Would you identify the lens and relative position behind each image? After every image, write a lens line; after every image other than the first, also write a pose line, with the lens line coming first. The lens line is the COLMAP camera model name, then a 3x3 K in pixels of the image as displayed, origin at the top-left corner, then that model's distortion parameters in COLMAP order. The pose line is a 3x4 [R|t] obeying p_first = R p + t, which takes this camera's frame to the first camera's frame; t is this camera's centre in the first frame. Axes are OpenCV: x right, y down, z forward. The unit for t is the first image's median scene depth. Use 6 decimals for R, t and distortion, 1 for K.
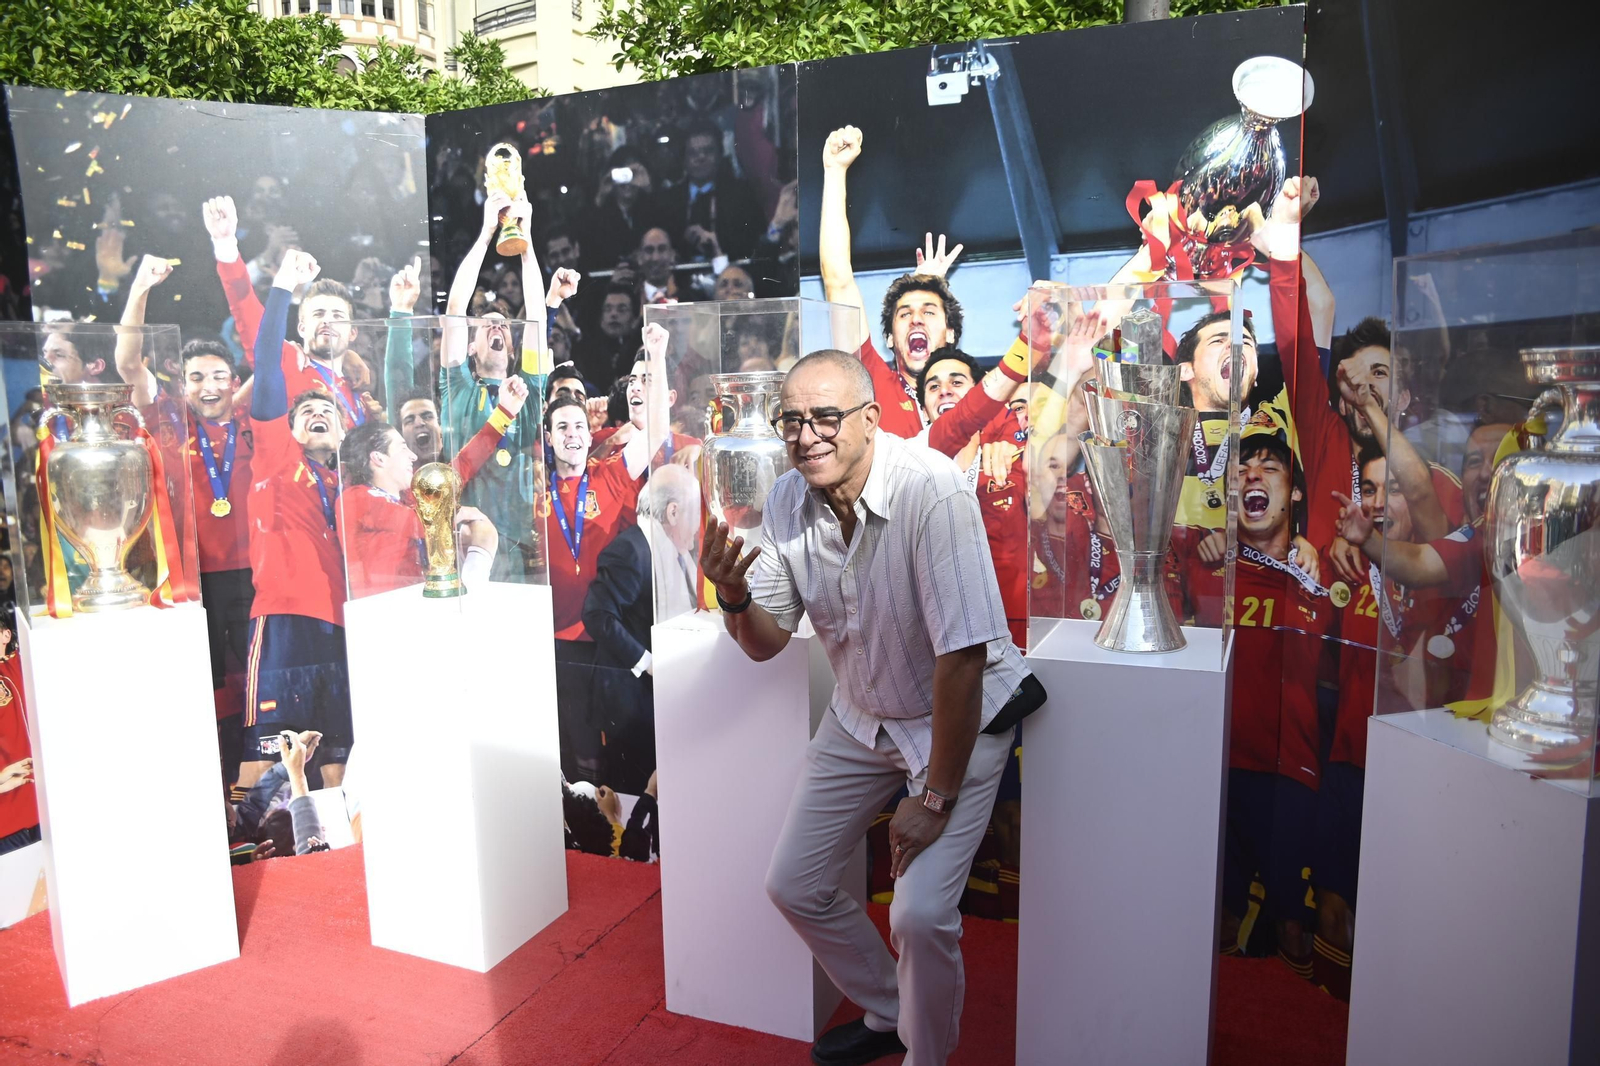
lens RADIAL K [[1115.4, 0, 877.4], [0, 1115.4, 528.8], [0, 0, 1]] dist [-0.101273, 0.052194]
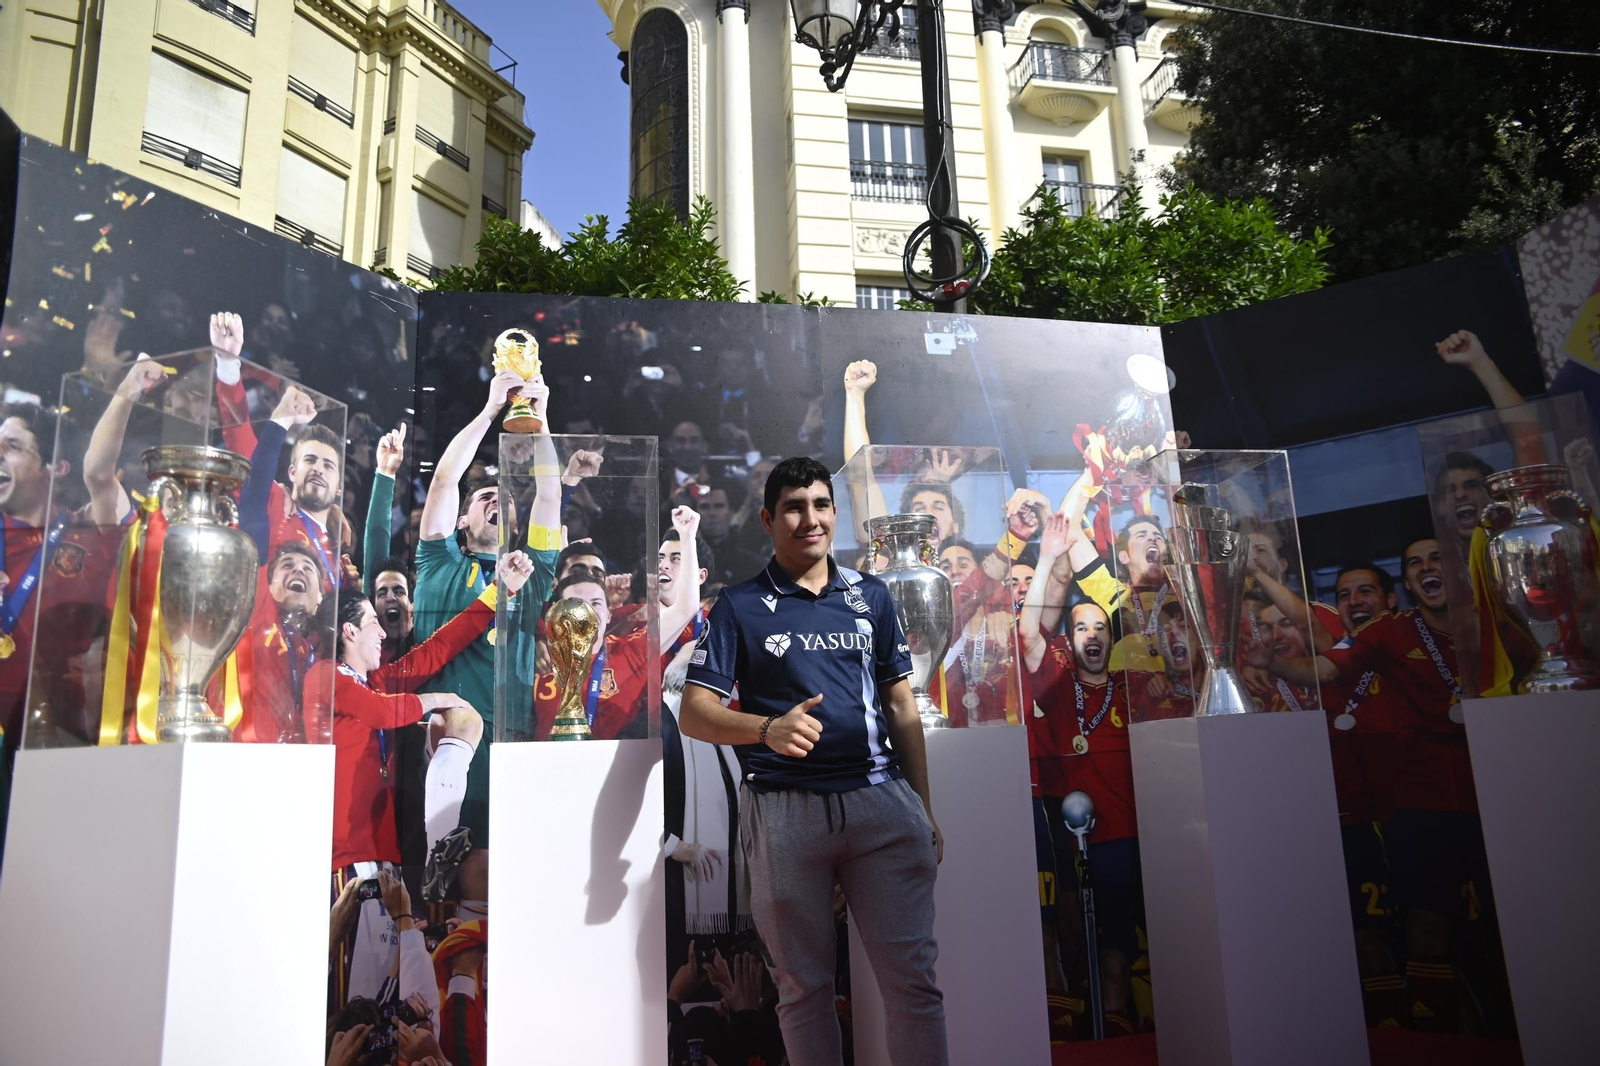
lens RADIAL K [[1115.4, 0, 809.3], [0, 1115.4, 541.1], [0, 0, 1]] dist [-0.101273, 0.052194]
pose [[0.833823, 0.087391, 0.545071, -0.697309], [0.113335, 0.939256, -0.323965, 0.209096], [-0.540273, 0.331905, 0.773268, 0.127744]]
